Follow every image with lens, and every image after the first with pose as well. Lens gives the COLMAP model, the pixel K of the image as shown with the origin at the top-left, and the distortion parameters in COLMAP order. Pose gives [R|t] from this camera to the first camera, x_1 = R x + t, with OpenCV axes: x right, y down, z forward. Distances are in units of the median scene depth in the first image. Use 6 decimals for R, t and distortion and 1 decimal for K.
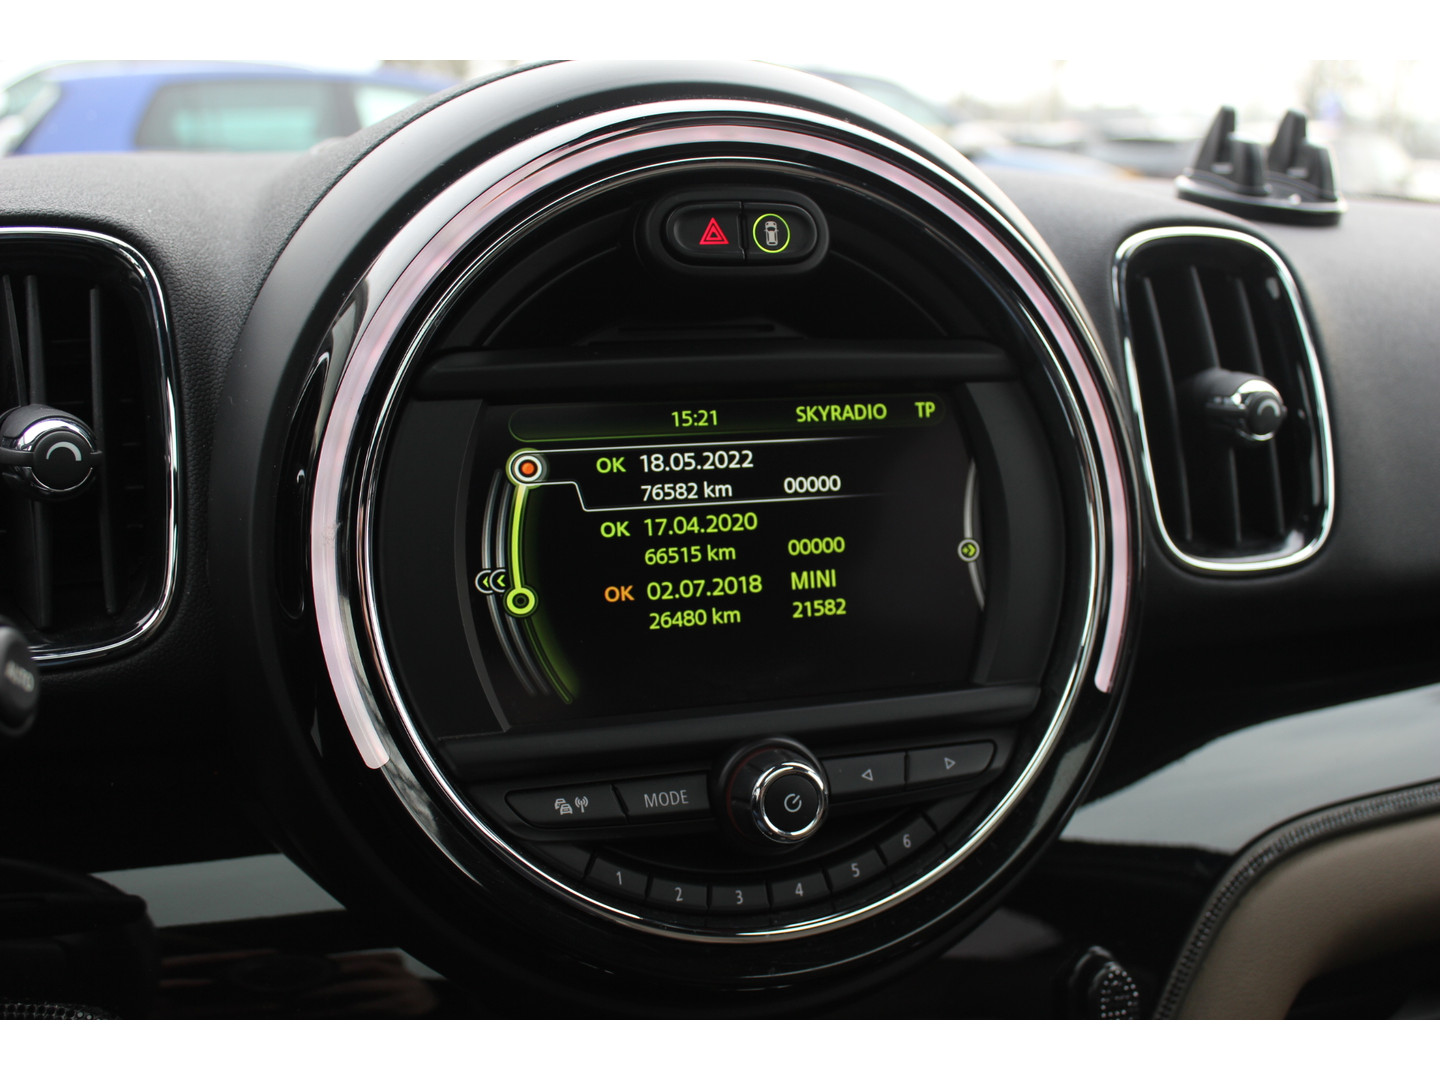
lens RADIAL K [[1600.4, 0, 726.8], [0, 1600.4, 537.9], [0, 0, 1]] dist [-0.074730, 0.000000]
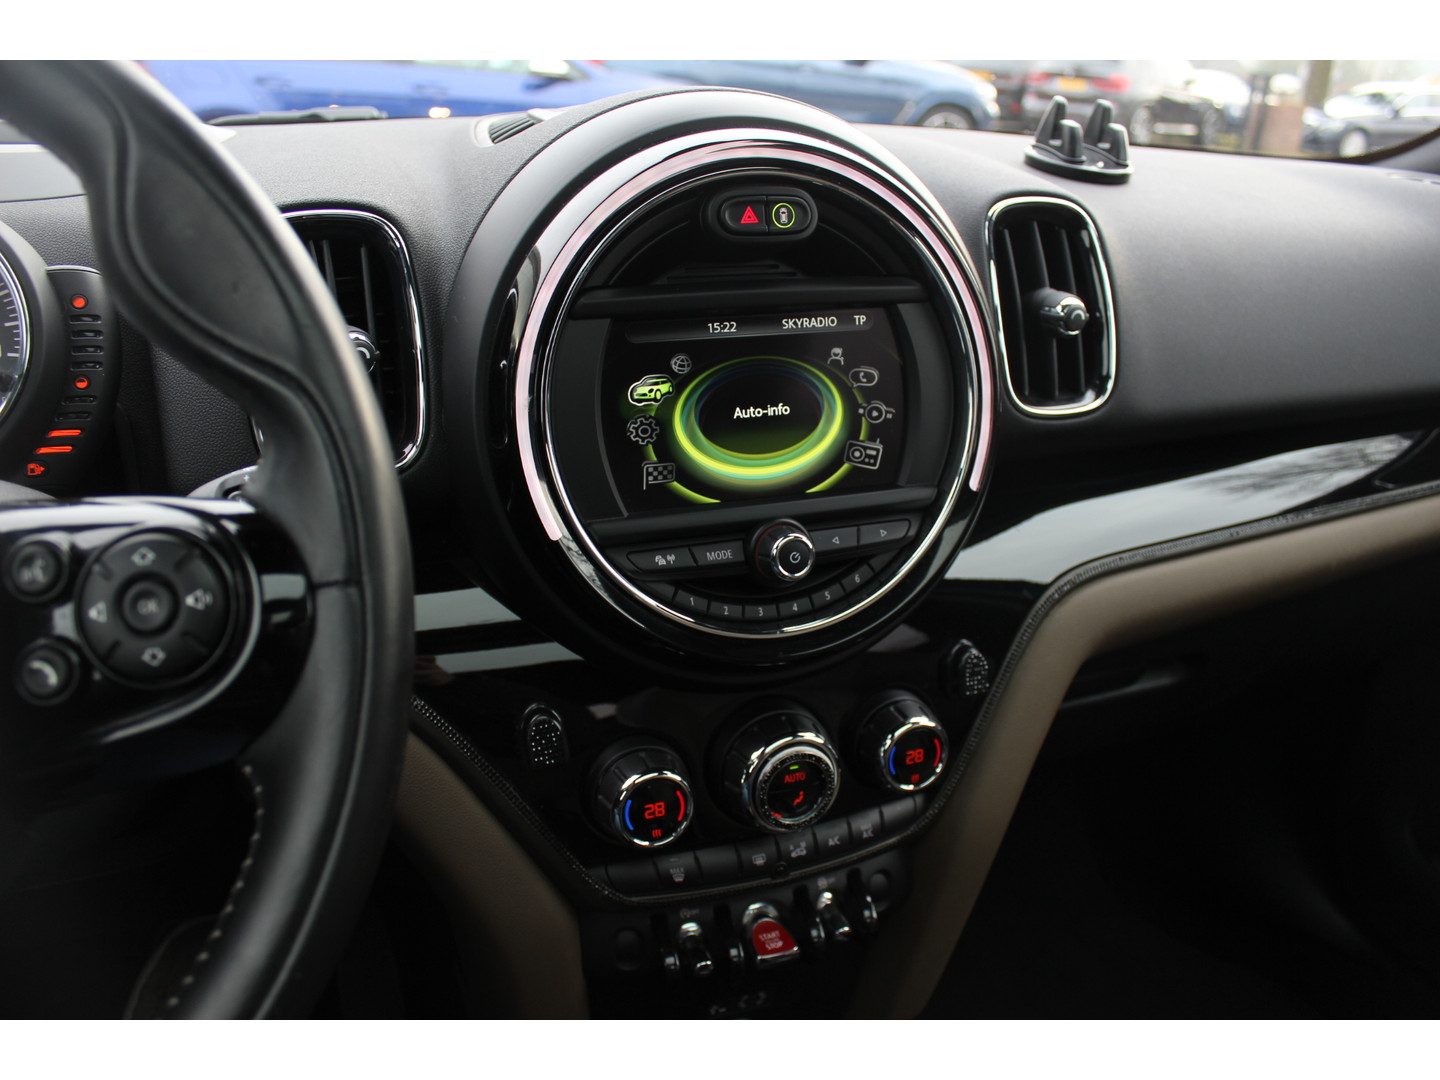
lens RADIAL K [[1189.2, 0, 729.2], [0, 1189.2, 538.9], [0, 0, 1]] dist [-0.150160, 0.104583]
pose [[0.999048, -0.004296, 0.043423, -0.079478], [-0.002754, 0.986952, 0.160993, -0.055396], [-0.043548, -0.160959, 0.986000, -0.235899]]
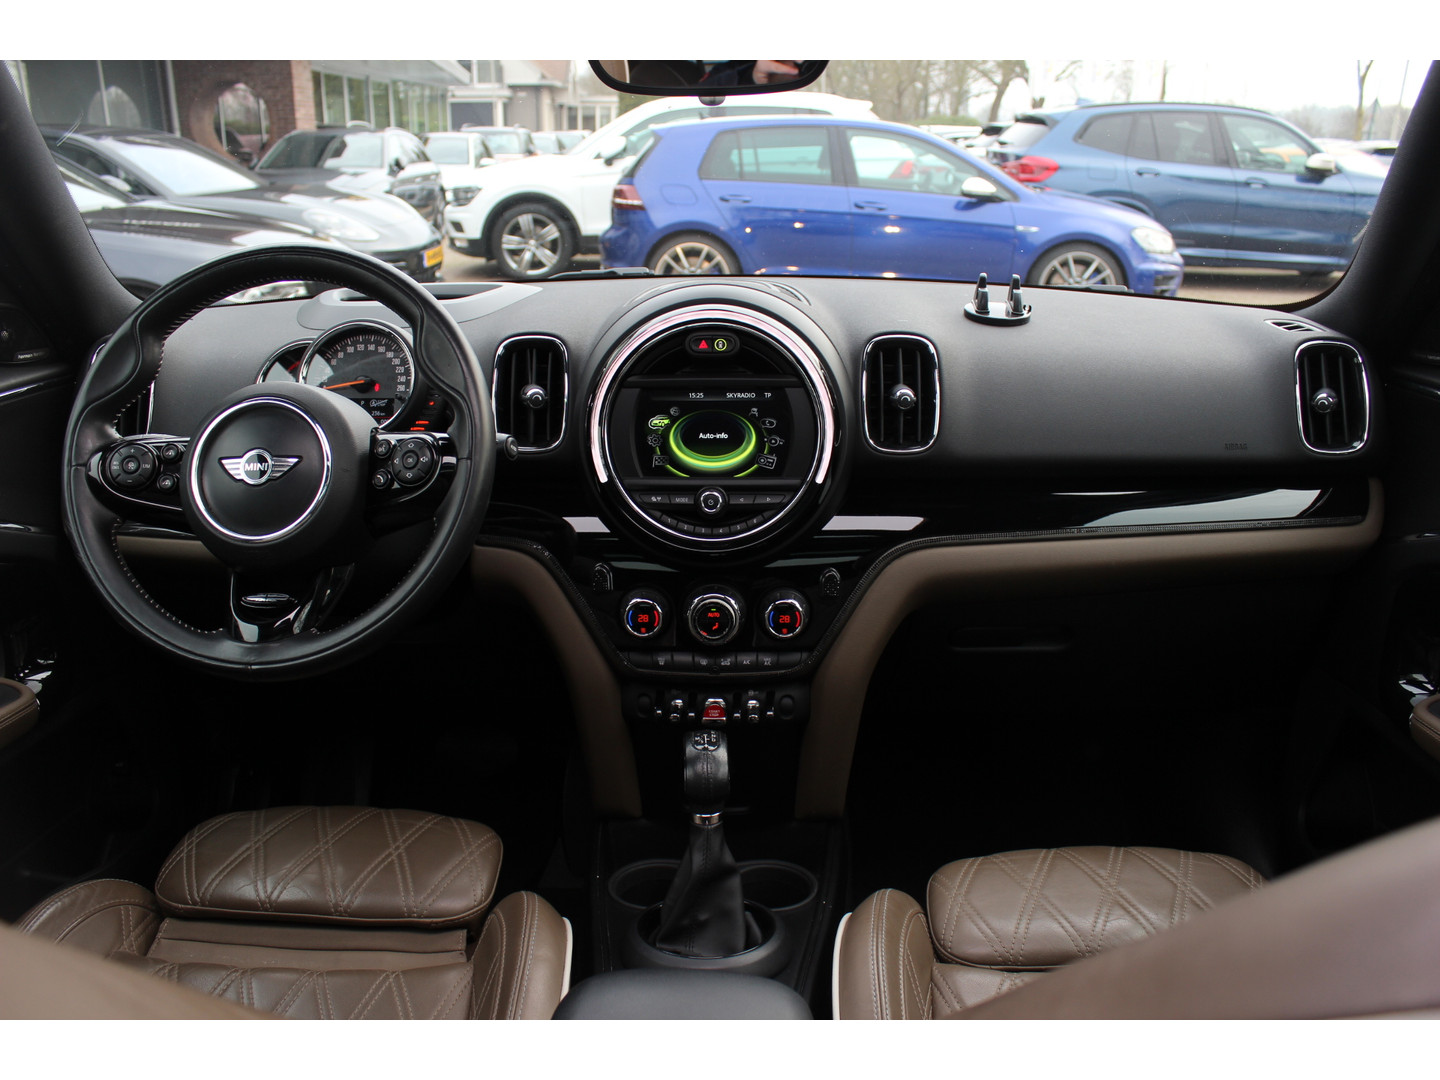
lens RADIAL K [[1189.2, 0, 705.0], [0, 1189.2, 536.3], [0, 0, 1]] dist [-0.150160, 0.104583]
pose [[0.936765, 0.085856, -0.339264, 0.901563], [-0.061146, 0.994681, 0.082886, 0.017233], [0.344576, -0.056900, 0.937032, -1.469044]]
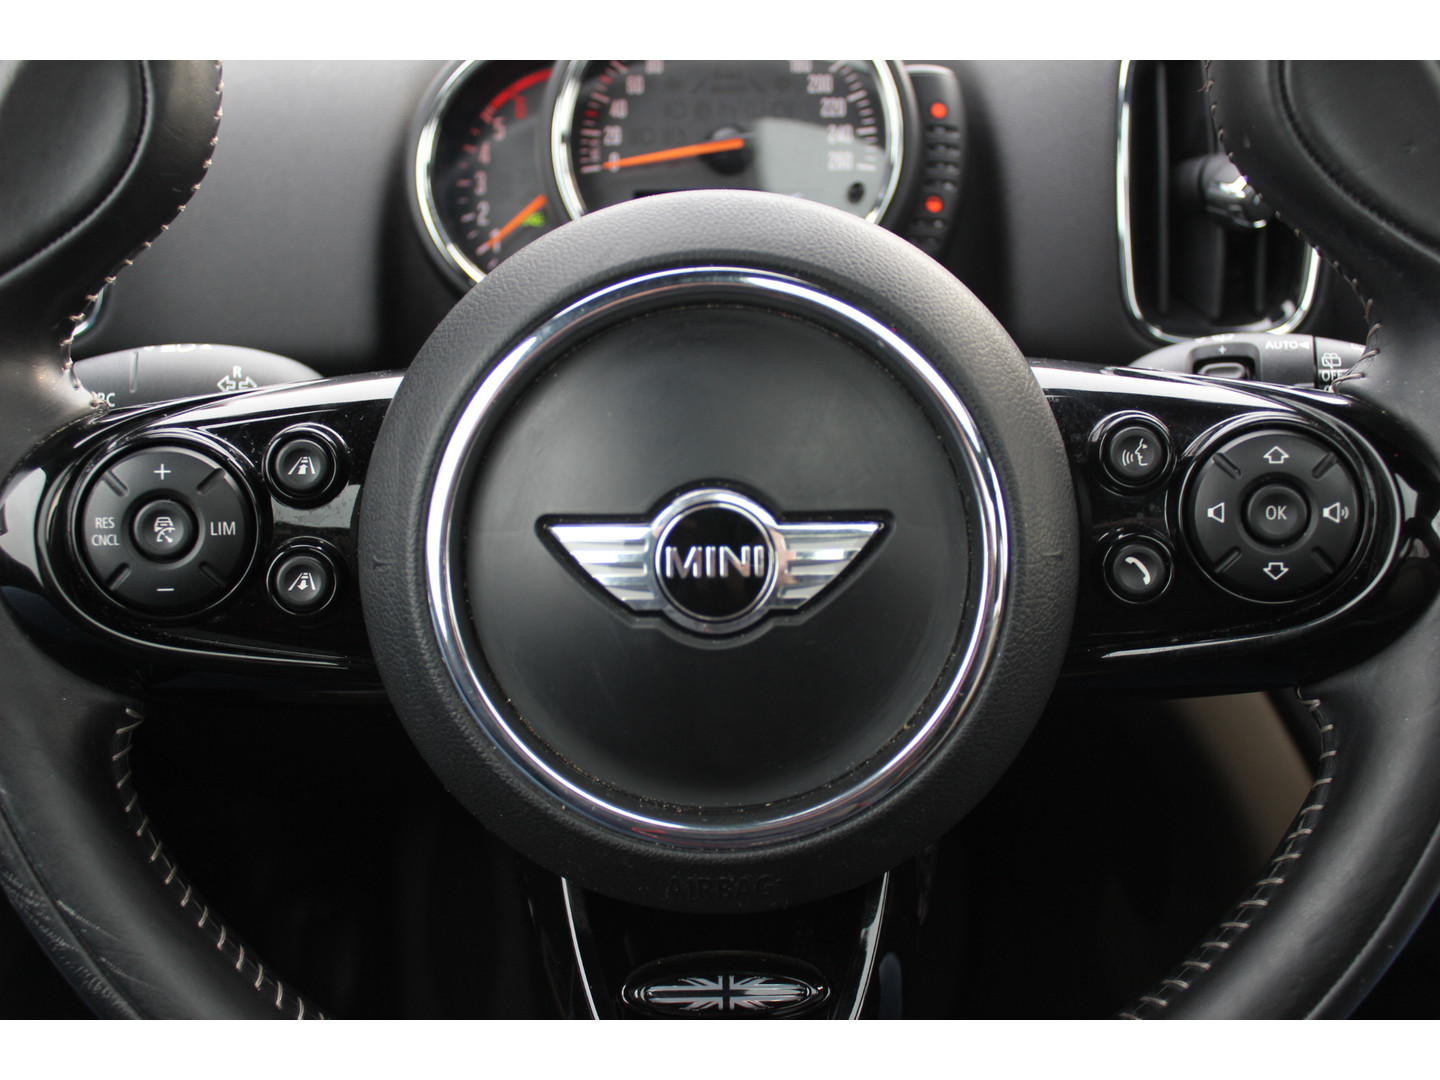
lens RADIAL K [[1445.2, 0, 725.5], [0, 1445.2, 553.8], [0, 0, 1]] dist [-0.091387, 0.000000]
pose [[0.955140, 0.134578, -0.263812, -0.463305], [-0.056226, 0.956990, 0.284622, -0.079095], [0.290770, -0.257021, 0.921625, -0.324745]]
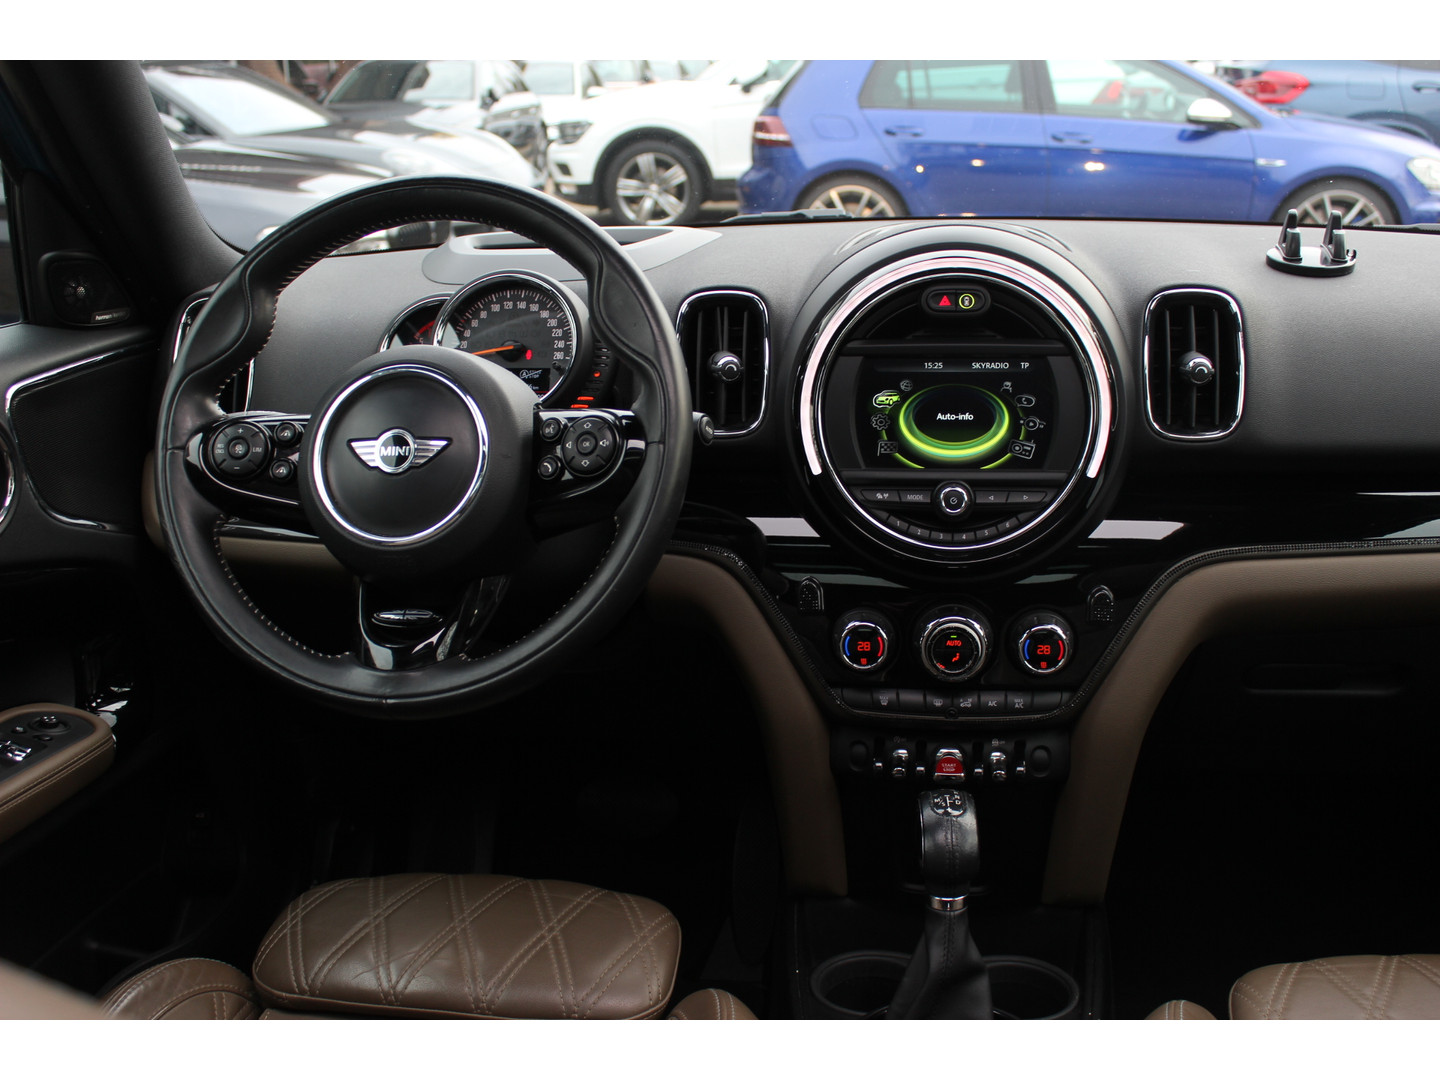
lens RADIAL K [[1445.2, 0, 710.0], [0, 1445.2, 526.3], [0, 0, 1]] dist [-0.091387, 0.000000]
pose [[0.895547, 0.089400, -0.435894, 0.740442], [-0.061920, 0.995116, 0.076878, 0.036514], [0.440638, -0.041858, 0.896708, -1.444703]]
